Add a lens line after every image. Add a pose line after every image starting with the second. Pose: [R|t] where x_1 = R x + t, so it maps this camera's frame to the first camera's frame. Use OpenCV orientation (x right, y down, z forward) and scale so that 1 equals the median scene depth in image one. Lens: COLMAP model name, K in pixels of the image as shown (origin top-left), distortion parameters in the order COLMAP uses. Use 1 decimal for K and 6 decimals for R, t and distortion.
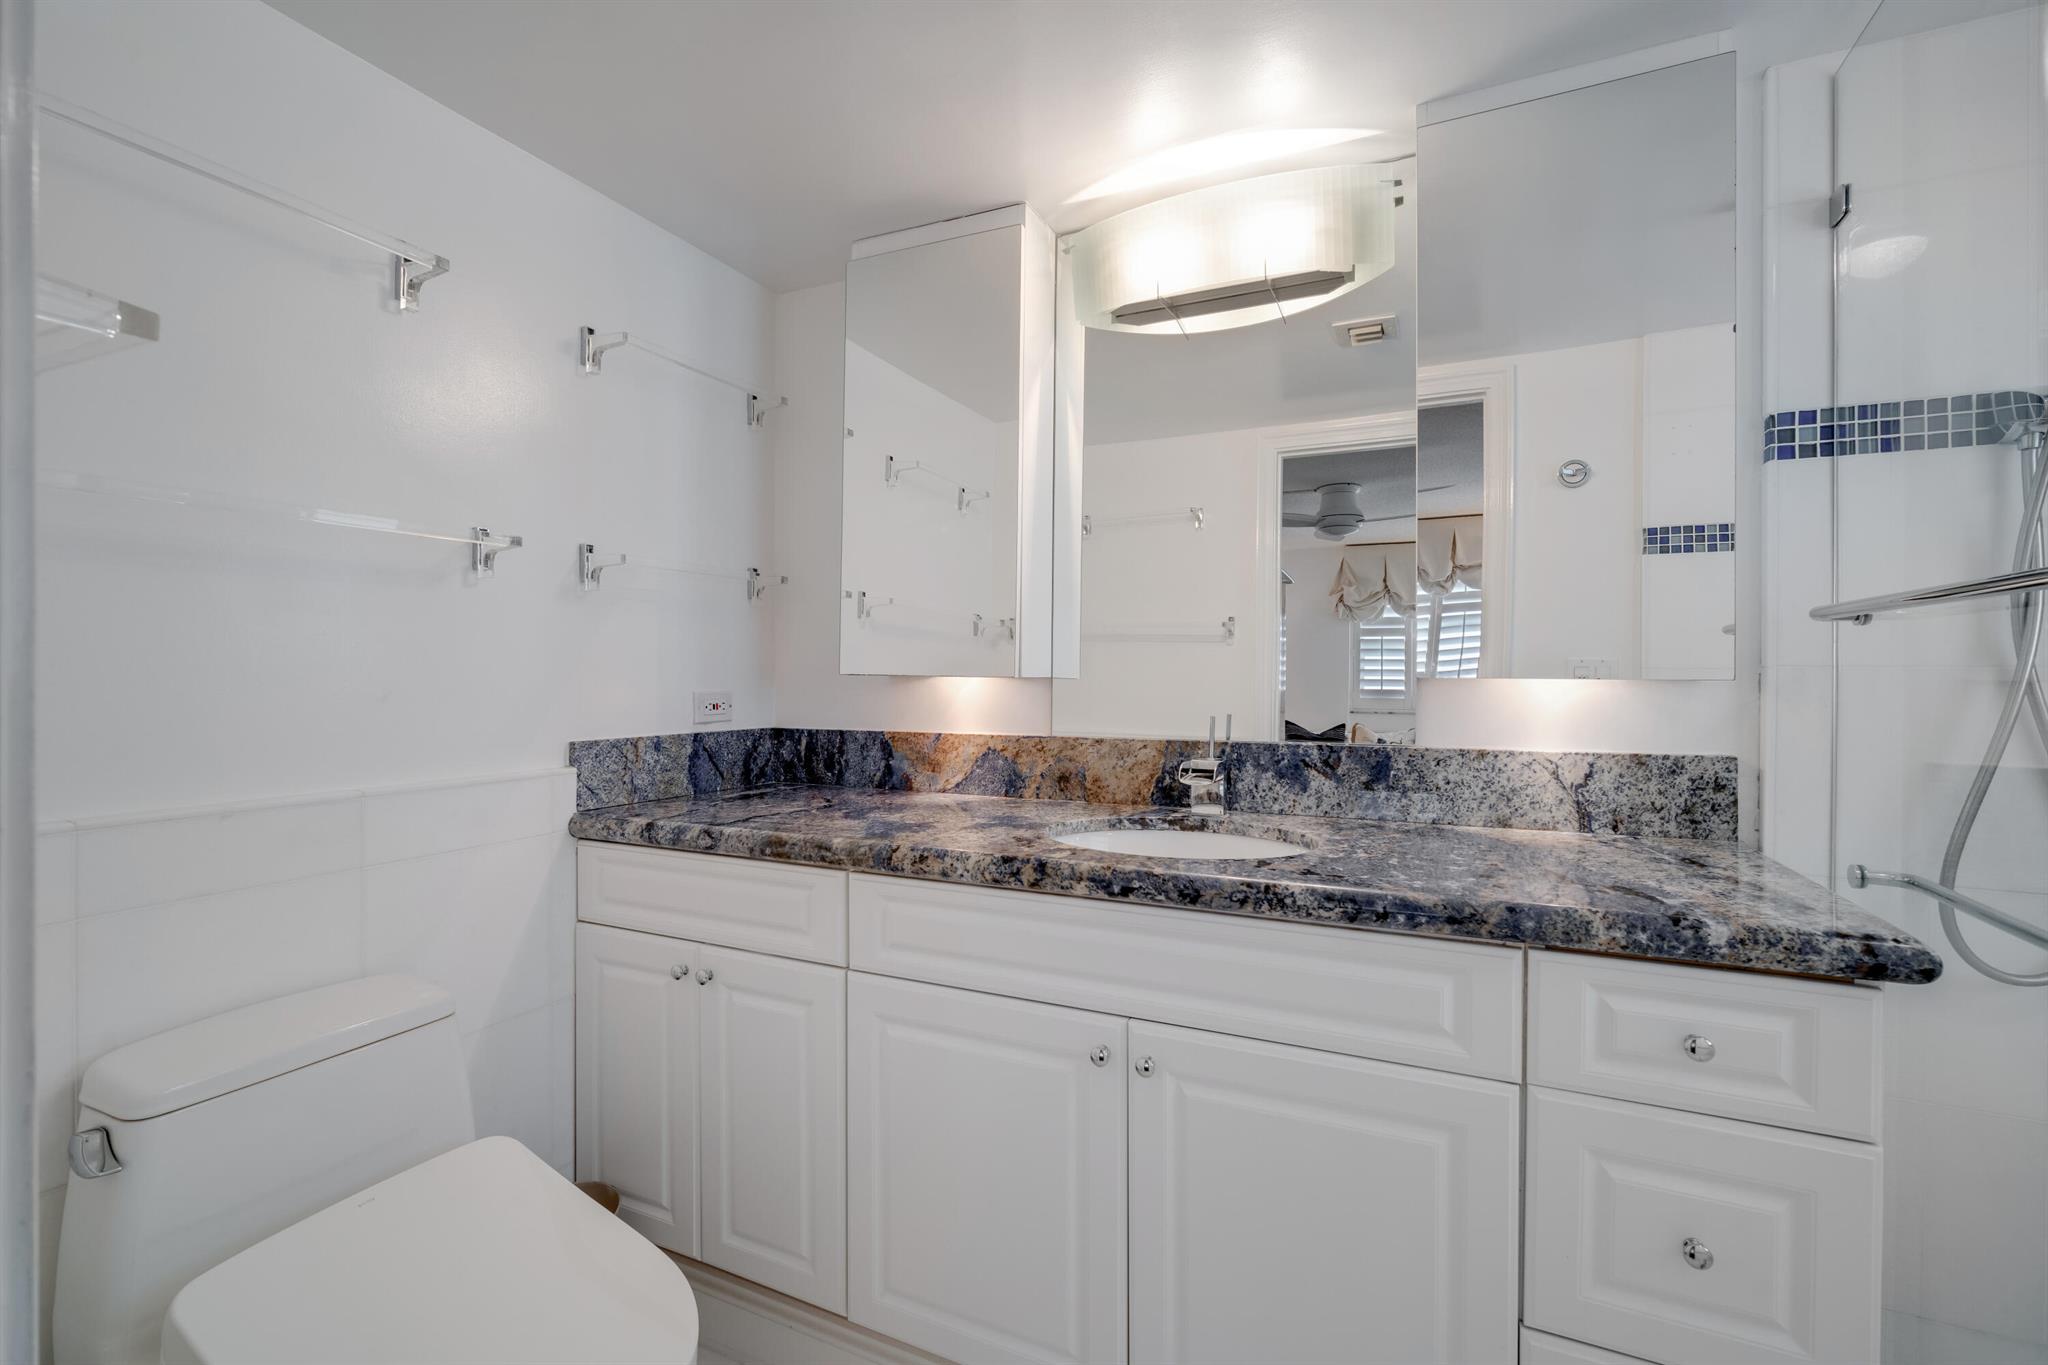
lens RADIAL K [[899.4, 0, 1030.6], [0, 899.4, 677.7], [0, 0, 1]] dist [-0.011624, 0.002524]
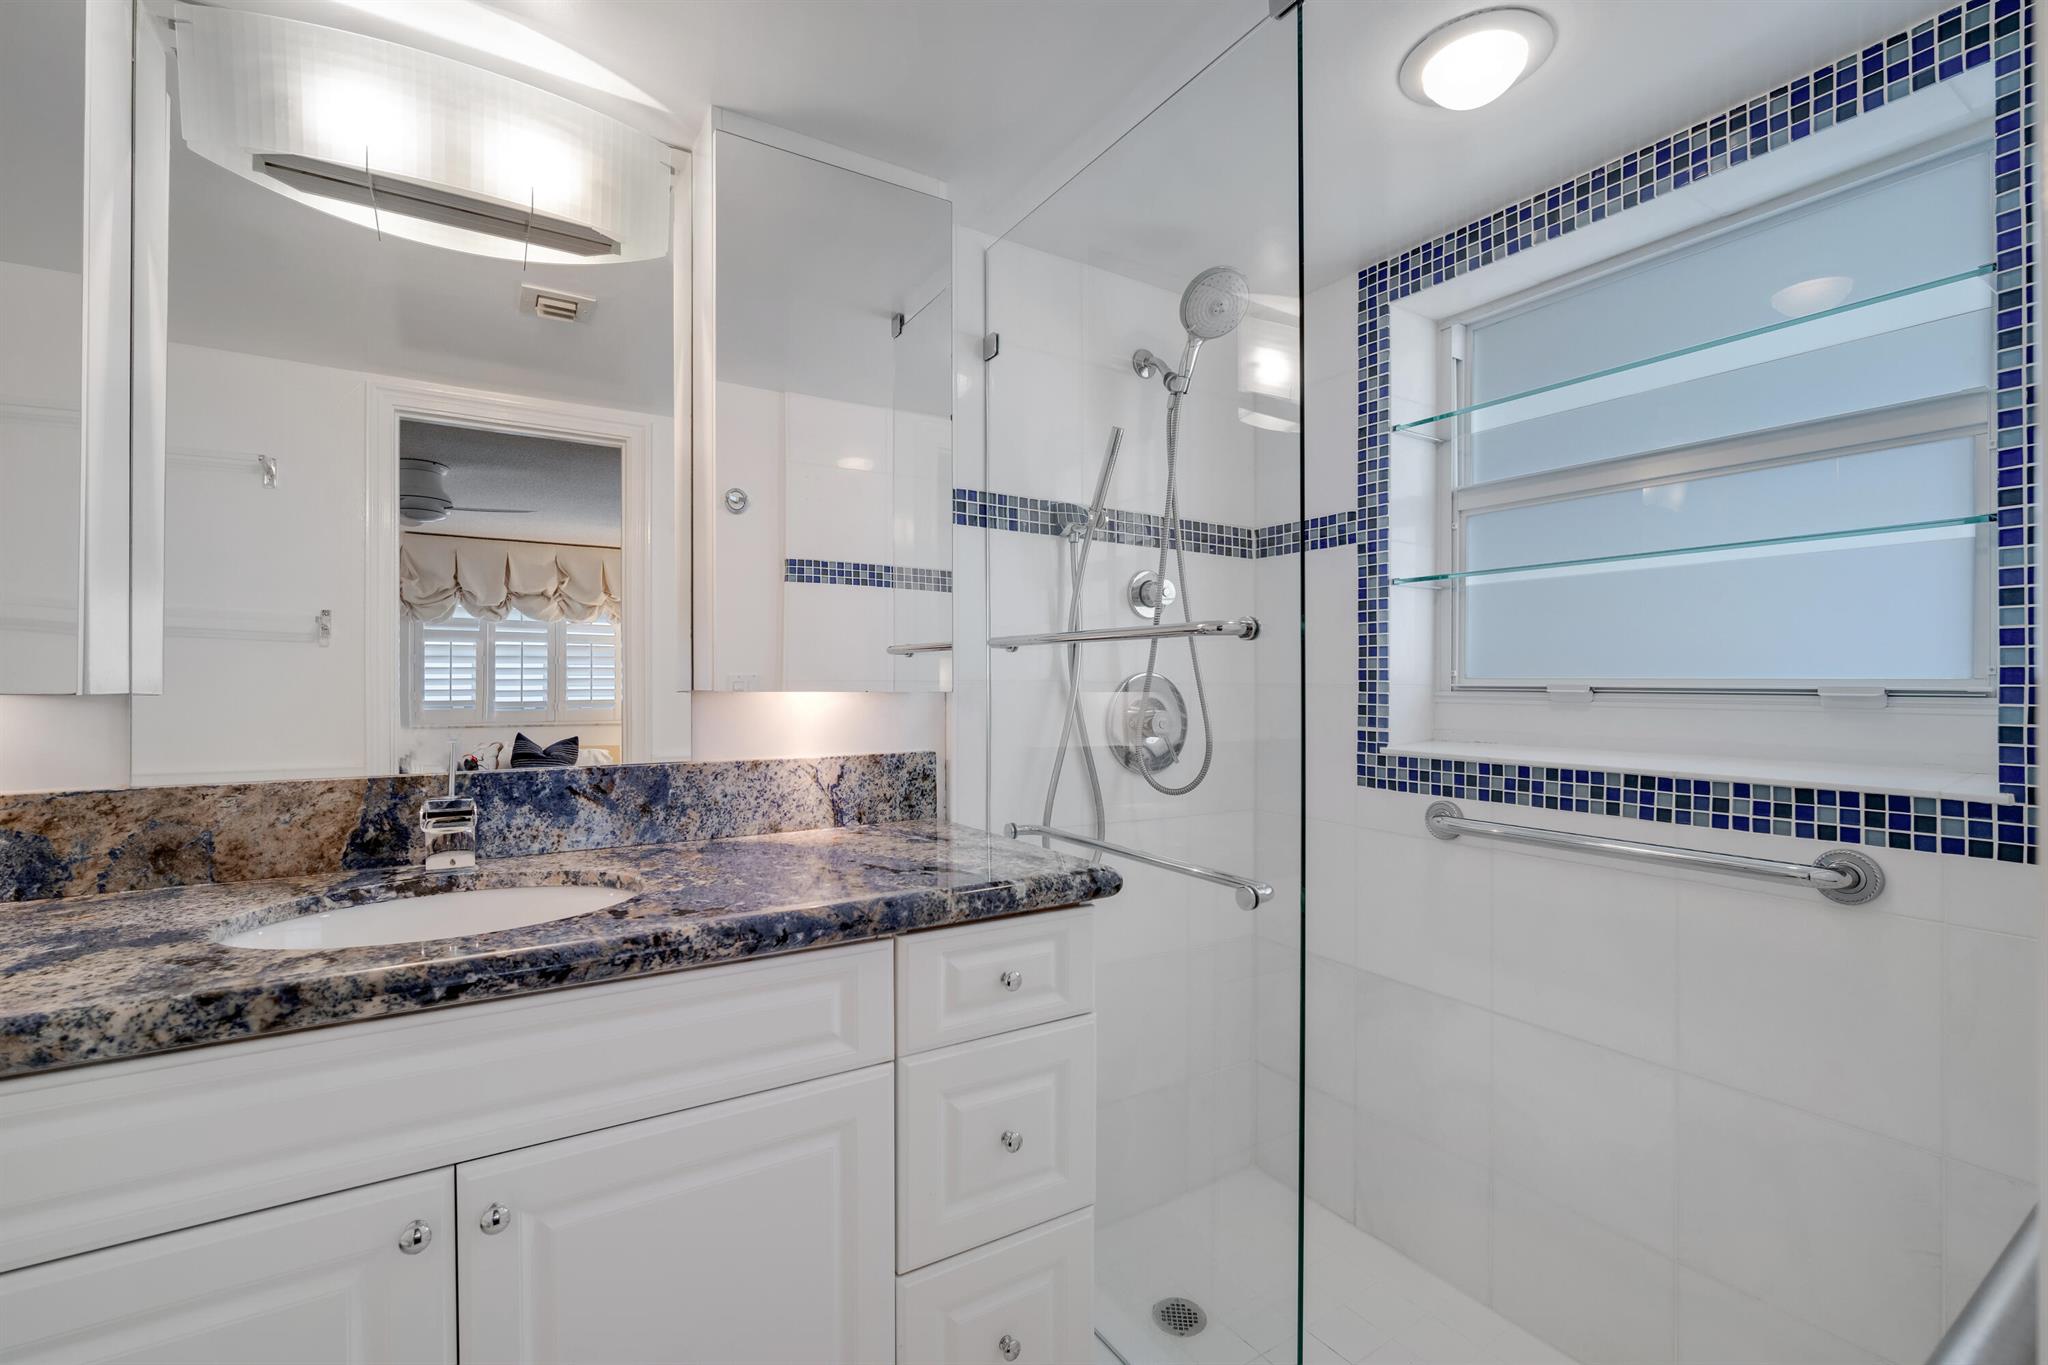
lens RADIAL K [[899.4, 0, 1027.5], [0, 899.4, 687.2], [0, 0, 1]] dist [-0.011624, 0.002524]
pose [[0.533417, -0.004786, 0.845839, -0.226767], [0.001846, 0.999988, 0.004494, -0.008902], [-0.845851, -0.000835, 0.533419, 0.200070]]
